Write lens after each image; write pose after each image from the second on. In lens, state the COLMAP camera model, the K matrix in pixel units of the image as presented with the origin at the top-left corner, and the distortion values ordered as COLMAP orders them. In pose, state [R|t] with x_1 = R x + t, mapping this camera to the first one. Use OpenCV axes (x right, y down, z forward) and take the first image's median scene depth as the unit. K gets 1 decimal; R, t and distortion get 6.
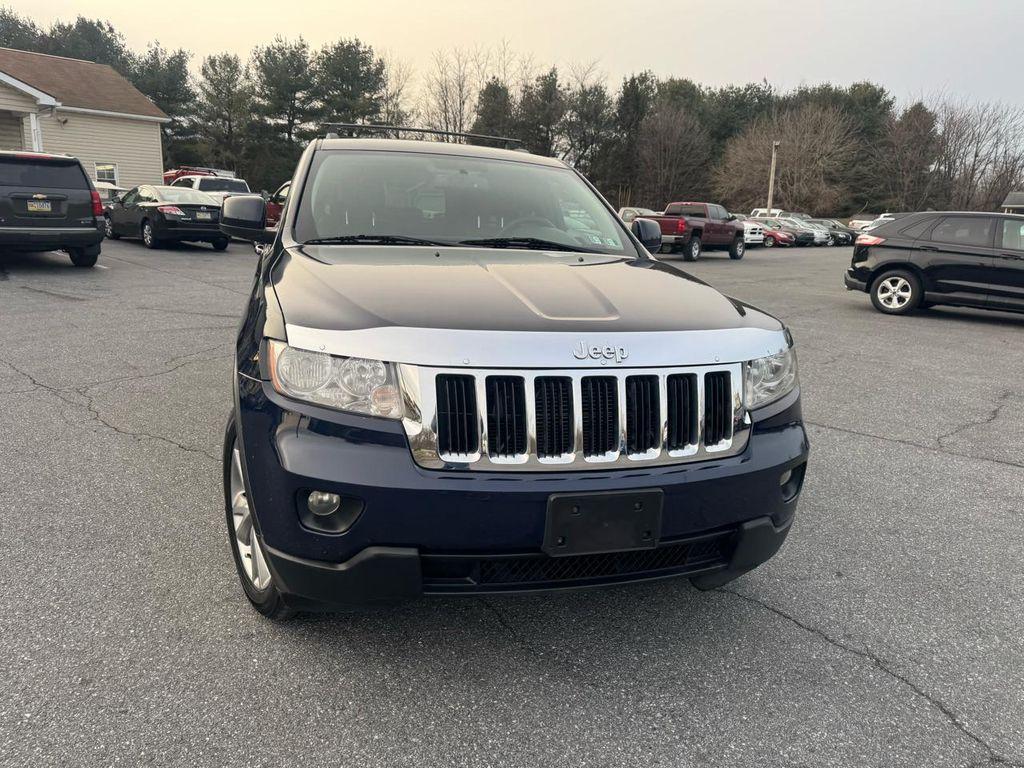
lens RADIAL K [[733.0, 0, 508.8], [0, 733.0, 379.0], [0, 0, 1]] dist [0.027108, -0.021470]
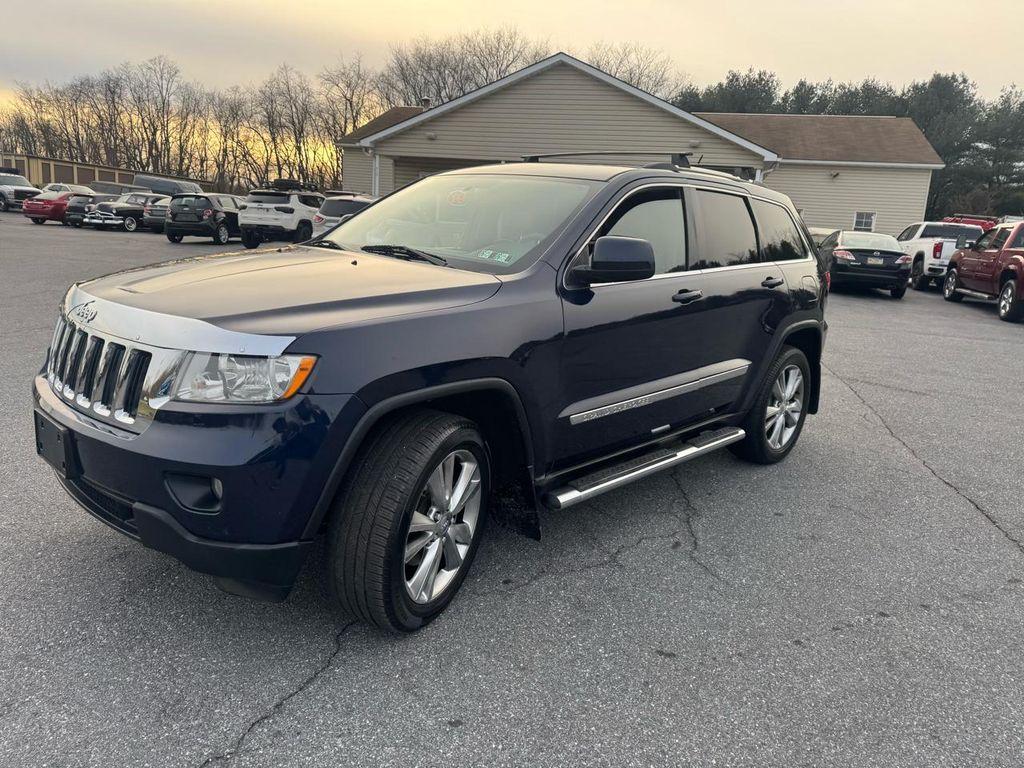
lens RADIAL K [[735.4, 0, 512.0], [0, 735.4, 384.0], [0, 0, 1]] dist [0.020820, -0.014815]
pose [[0.494239, 0.174899, -0.851550, 0.068901], [-0.228608, 0.971224, 0.066795, -0.007307], [0.838729, 0.161658, 0.520001, 0.042534]]
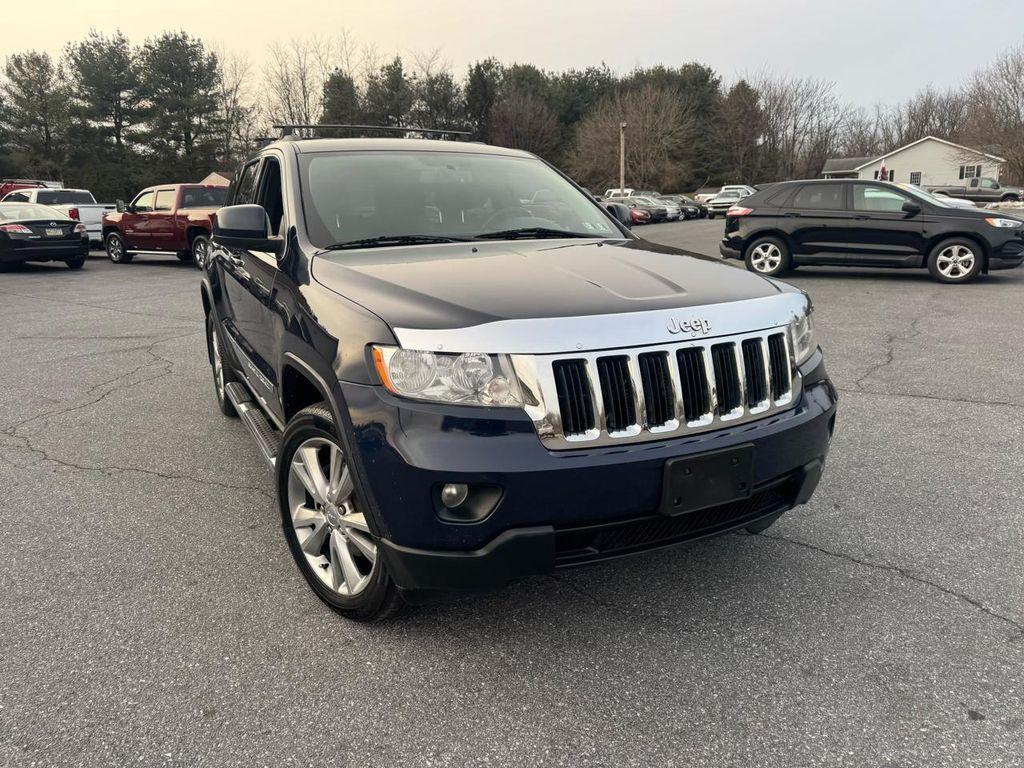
lens RADIAL K [[732.3, 0, 511.0], [0, 732.3, 388.6], [0, 0, 1]] dist [0.032099, -0.031455]
pose [[0.978201, -0.109079, 0.176703, -0.014743], [0.104663, 0.993921, 0.034151, -0.000379], [-0.179354, -0.014912, 0.983672, -0.001265]]
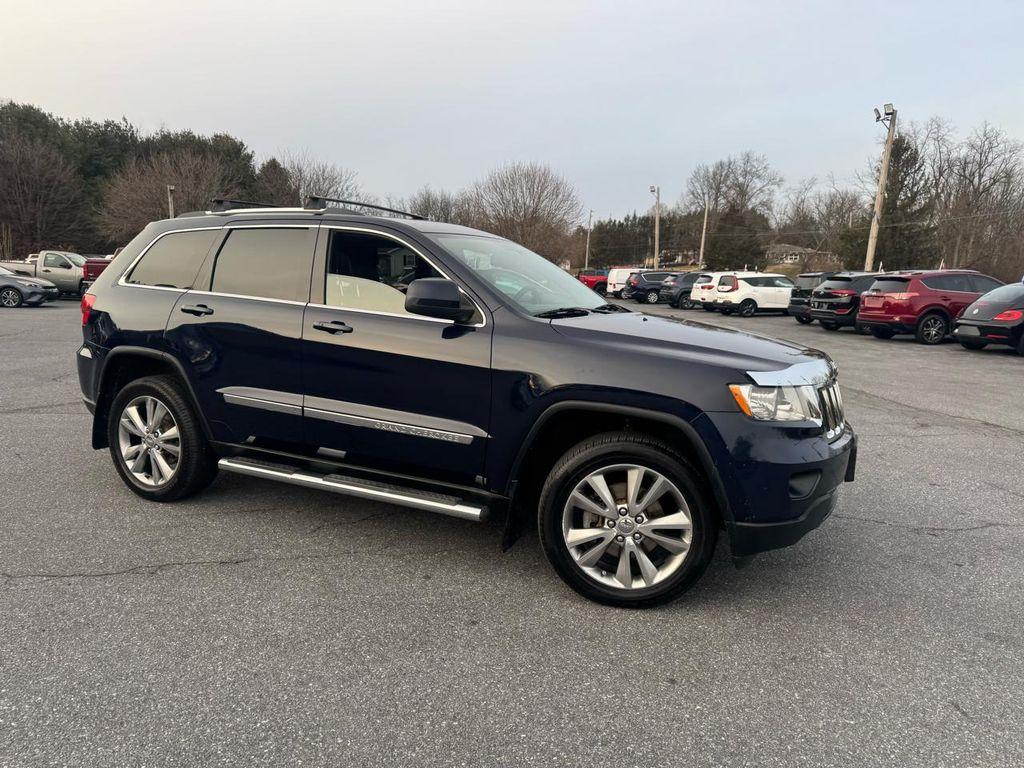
lens RADIAL K [[722.5, 0, 516.1], [0, 722.5, 401.7], [0, 0, 1]] dist [0.067224, -0.086771]
pose [[0.667647, -0.144821, 0.730256, -0.075324], [0.161390, 0.985726, 0.047932, -0.007148], [-0.726774, 0.085855, 0.681490, 0.015343]]
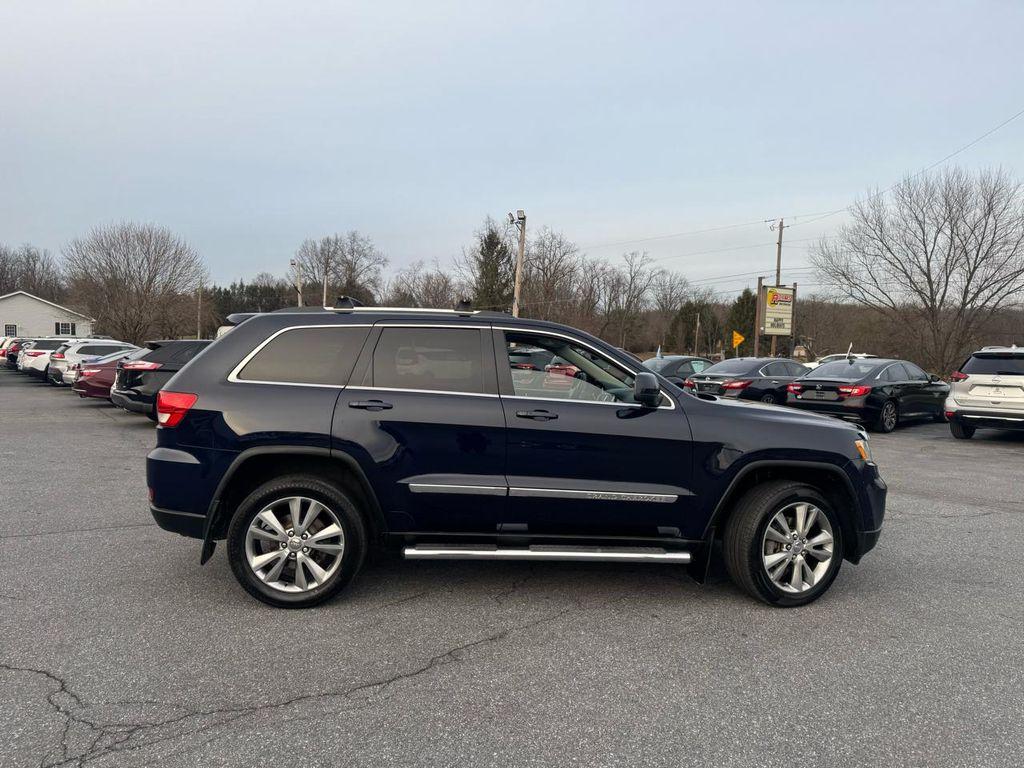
lens RADIAL K [[727.6, 0, 517.0], [0, 727.6, 387.0], [0, 0, 1]] dist [0.104206, -0.164397]
pose [[0.185888, -0.071968, 0.979932, -0.122341], [0.197006, 0.979792, 0.034587, -0.022449], [-0.962618, 0.186623, 0.196310, 0.068919]]
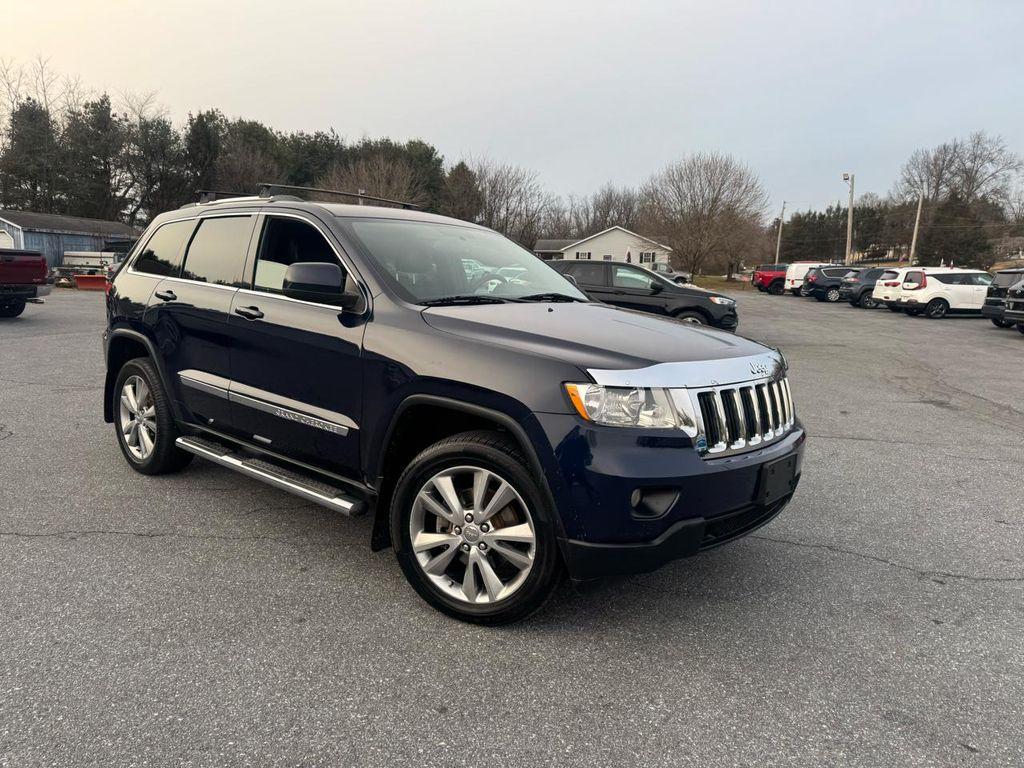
lens RADIAL K [[733.9, 0, 515.0], [0, 733.9, 386.7], [0, 0, 1]] dist [0.027849, -0.030018]
pose [[0.835824, -0.100440, 0.539732, -0.049367], [0.123416, 0.992334, -0.006455, -0.002235], [-0.534946, 0.072007, 0.841812, -0.000861]]
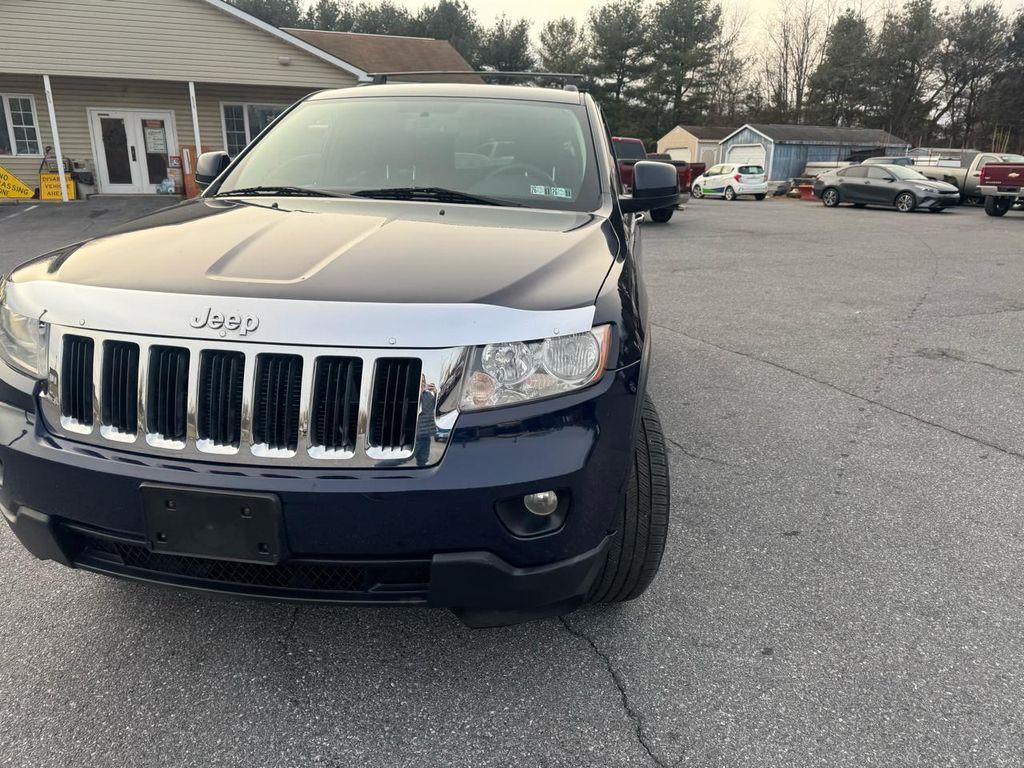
lens RADIAL K [[735.4, 0, 512.0], [0, 735.4, 384.0], [0, 0, 1]] dist [0.020820, -0.014815]
pose [[0.902460, 0.096145, -0.419906, 0.034026], [-0.071787, 0.994710, 0.073473, -0.002216], [0.424749, -0.036162, 0.904589, 0.016567]]
